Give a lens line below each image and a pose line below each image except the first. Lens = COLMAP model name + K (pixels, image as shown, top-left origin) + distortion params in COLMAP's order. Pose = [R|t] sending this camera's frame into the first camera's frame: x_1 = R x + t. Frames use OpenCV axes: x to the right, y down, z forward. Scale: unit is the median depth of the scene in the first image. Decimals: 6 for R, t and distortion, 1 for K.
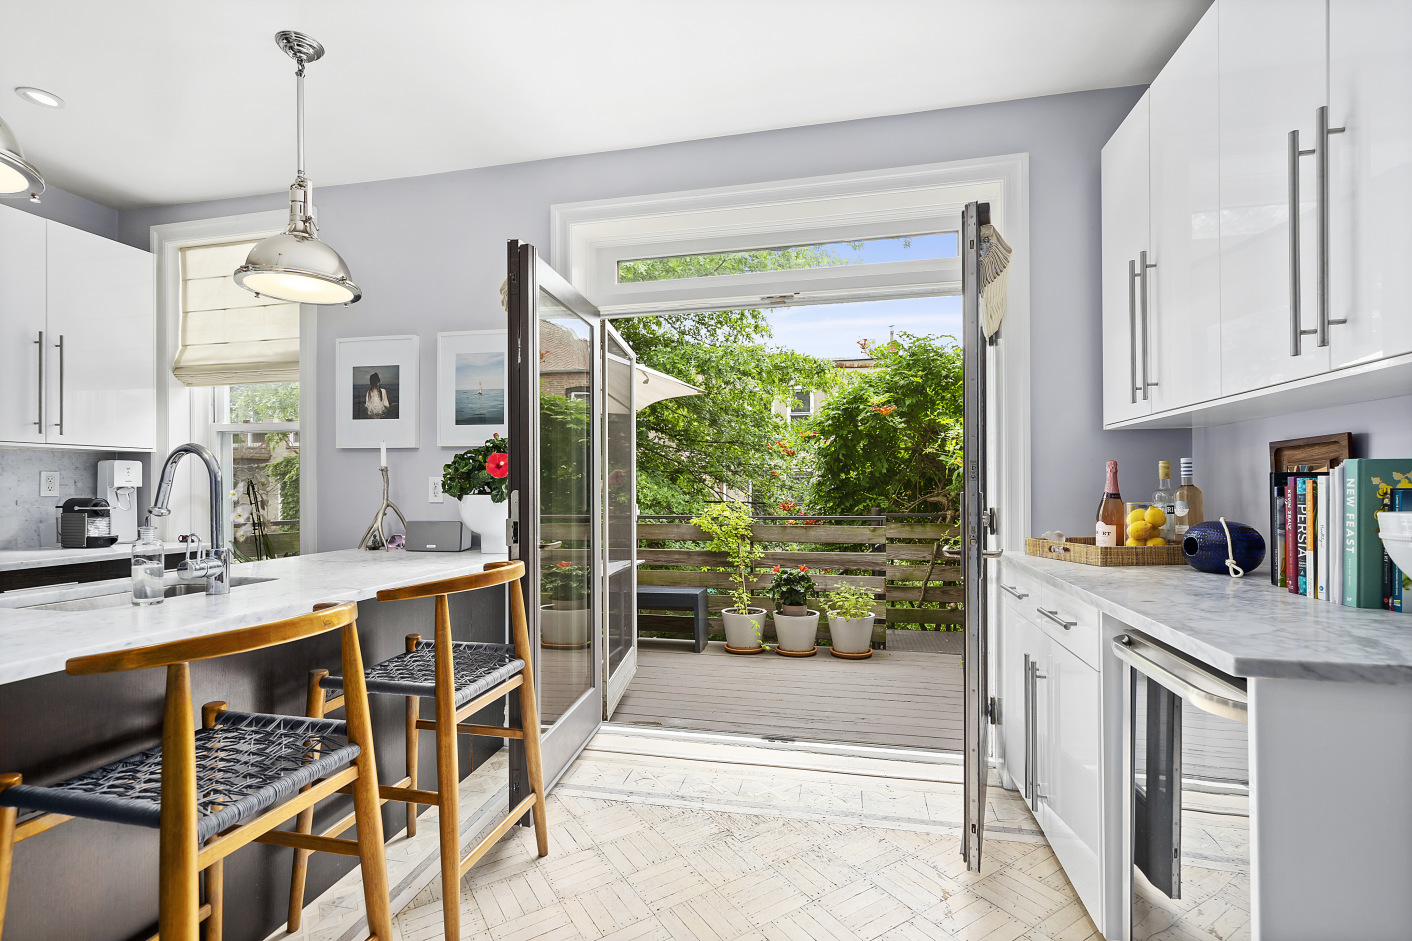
lens RADIAL K [[637.4, 0, 686.9], [0, 637.4, 482.3], [0, 0, 1]] dist [0.001976, -0.000675]
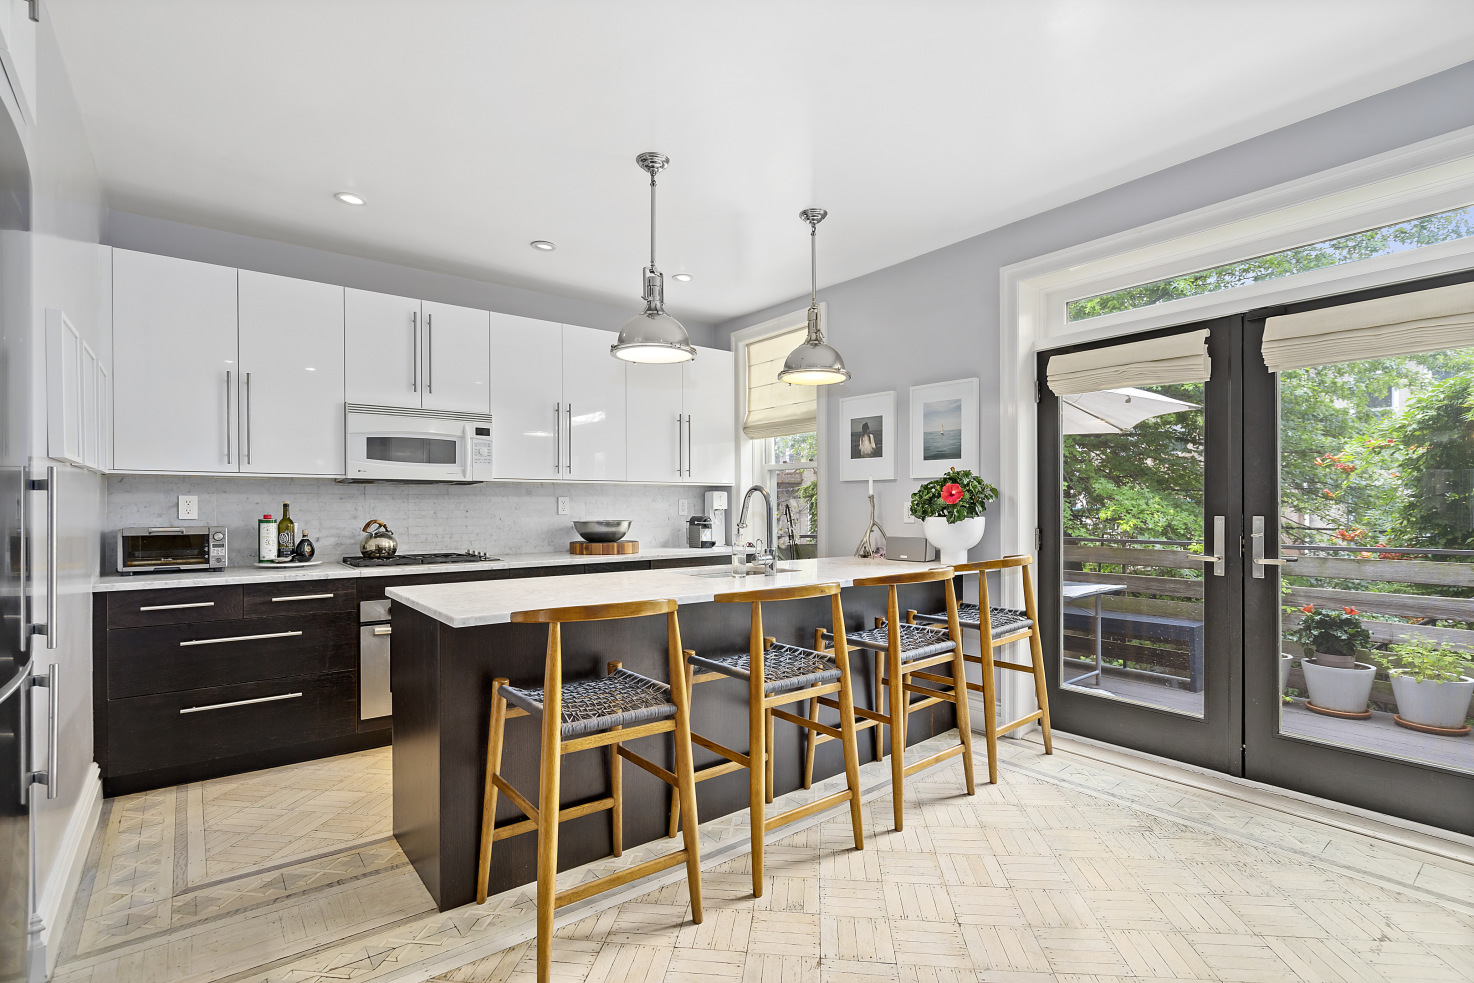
lens RADIAL K [[665.4, 0, 741.3], [0, 665.4, 505.8], [0, 0, 1]] dist [0.001976, -0.000675]
pose [[0.783675, 0.000493, -0.621171, 0.164570], [0.003350, 0.999982, 0.005021, -0.009493], [0.621162, -0.006016, 0.783659, -0.236351]]
